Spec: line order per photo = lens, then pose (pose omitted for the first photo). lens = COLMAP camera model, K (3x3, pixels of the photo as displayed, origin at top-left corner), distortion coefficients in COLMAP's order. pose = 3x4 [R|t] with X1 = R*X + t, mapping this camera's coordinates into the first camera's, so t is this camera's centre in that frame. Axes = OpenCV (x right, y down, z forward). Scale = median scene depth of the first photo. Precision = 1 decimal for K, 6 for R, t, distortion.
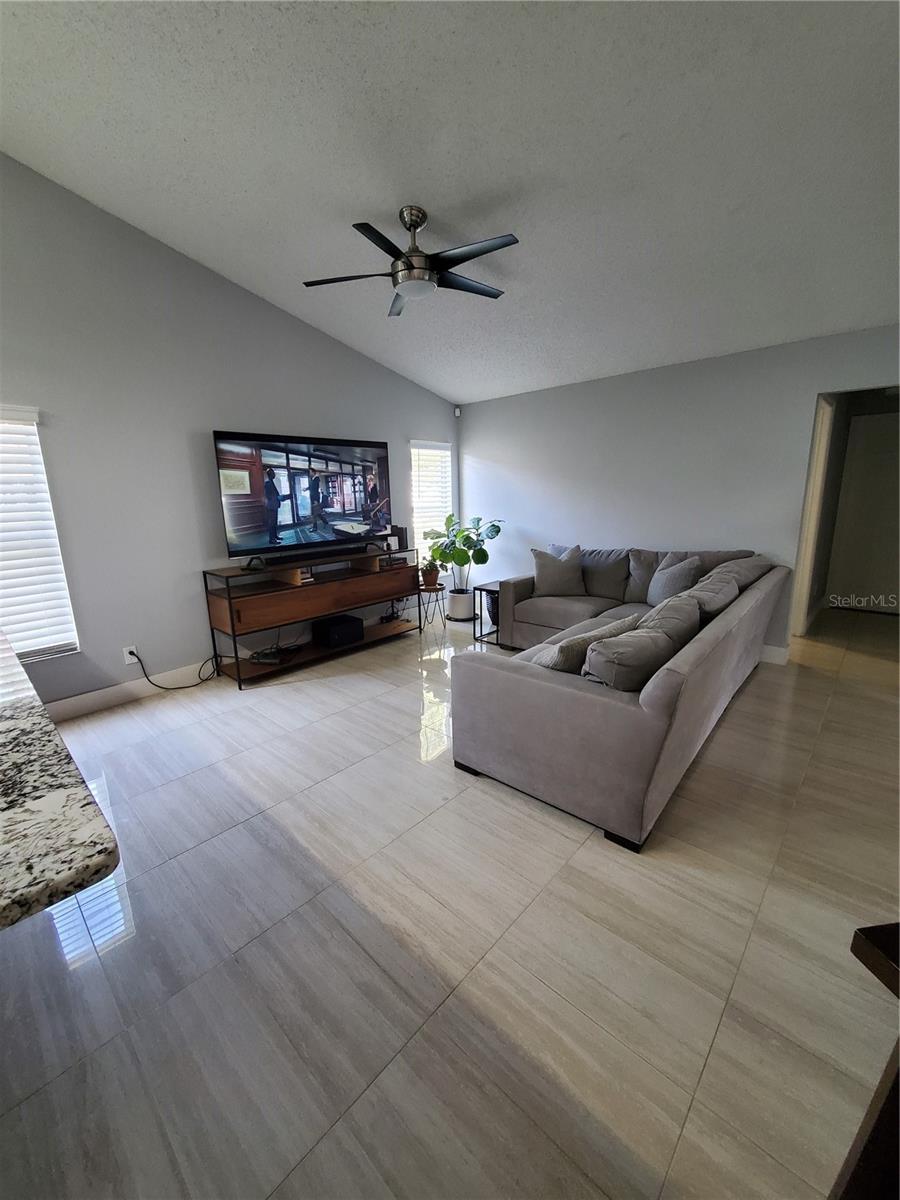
lens RADIAL K [[475.7, 0, 435.2], [0, 475.7, 601.6], [0, 0, 1]] dist [-0.003108, -0.001570]
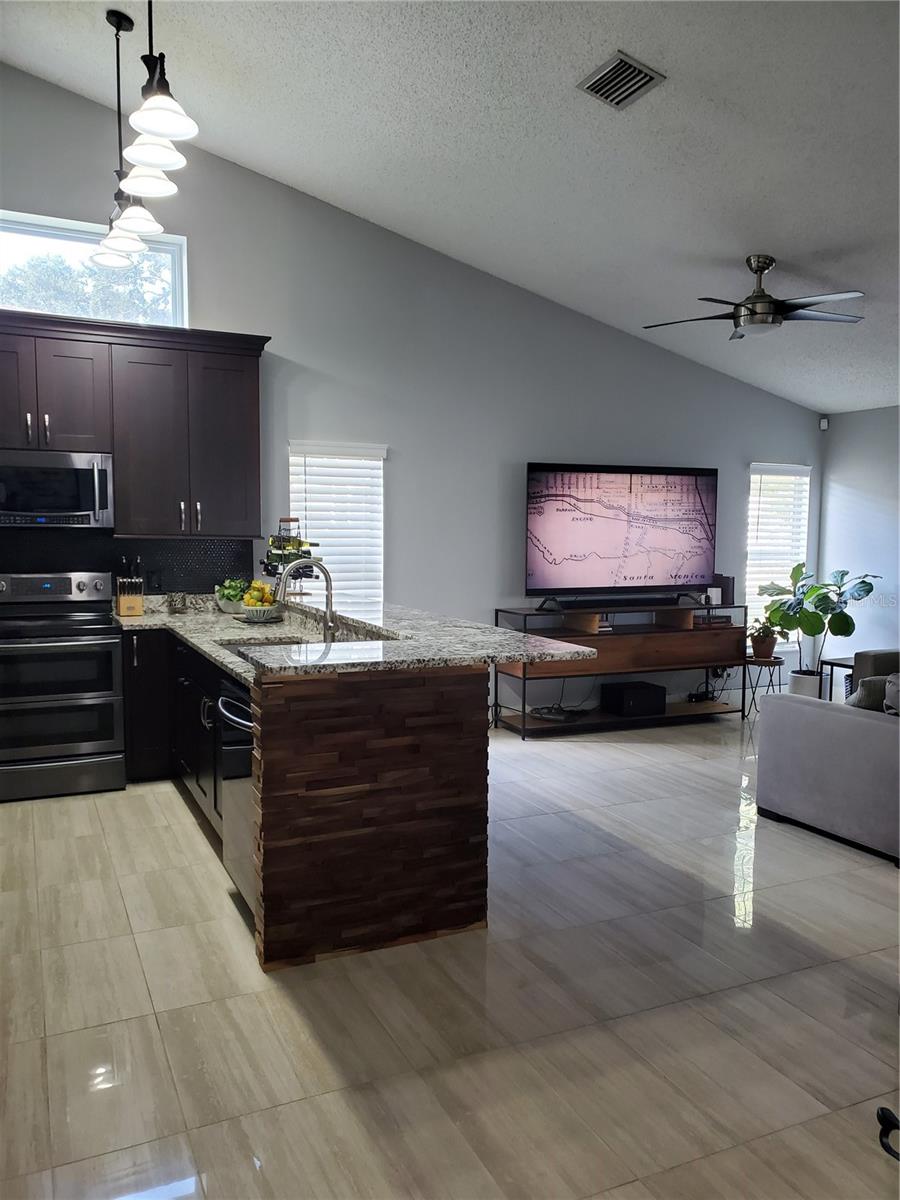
lens RADIAL K [[945.2, 0, 450.8], [0, 945.2, 618.9], [0, 0, 1]] dist [0.030058, -0.002009]
pose [[0.930770, 0.068626, -0.359108, 0.067909], [-0.113639, 0.987877, -0.105757, 0.124242], [0.347497, 0.139244, 0.927285, -0.565953]]
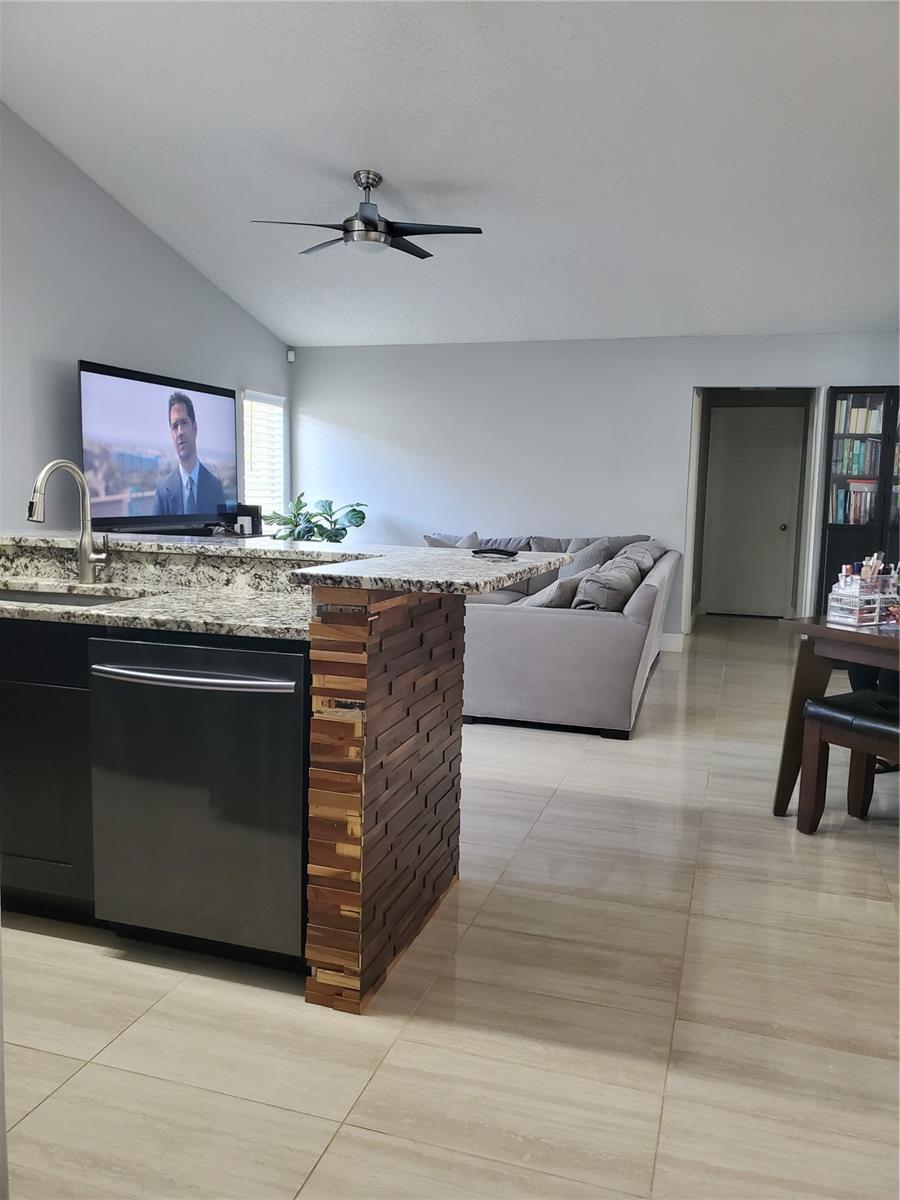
lens RADIAL K [[933.5, 0, 453.0], [0, 933.5, 623.4], [0, 0, 1]] dist [0.025676, -0.003795]
pose [[0.894464, -0.018563, 0.446755, -0.447977], [0.056505, 0.995821, -0.071753, 0.151203], [-0.443555, 0.089424, 0.891775, -0.425771]]
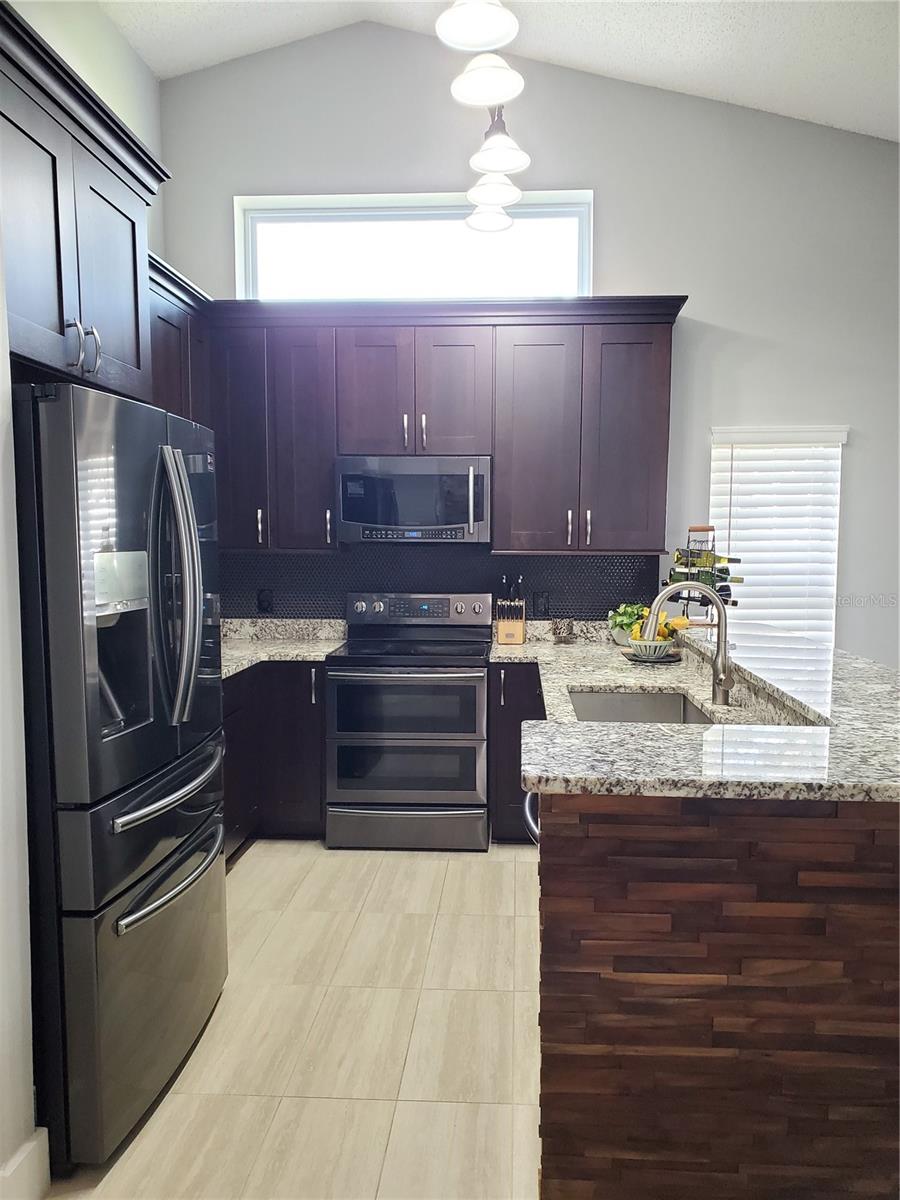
lens RADIAL K [[933.5, 0, 453.0], [0, 933.5, 623.4], [0, 0, 1]] dist [0.025676, -0.003795]
pose [[0.642352, 0.091389, -0.760941, -0.012976], [-0.186381, 0.981686, -0.039434, 0.068569], [0.743402, 0.167156, 0.647621, -0.298499]]
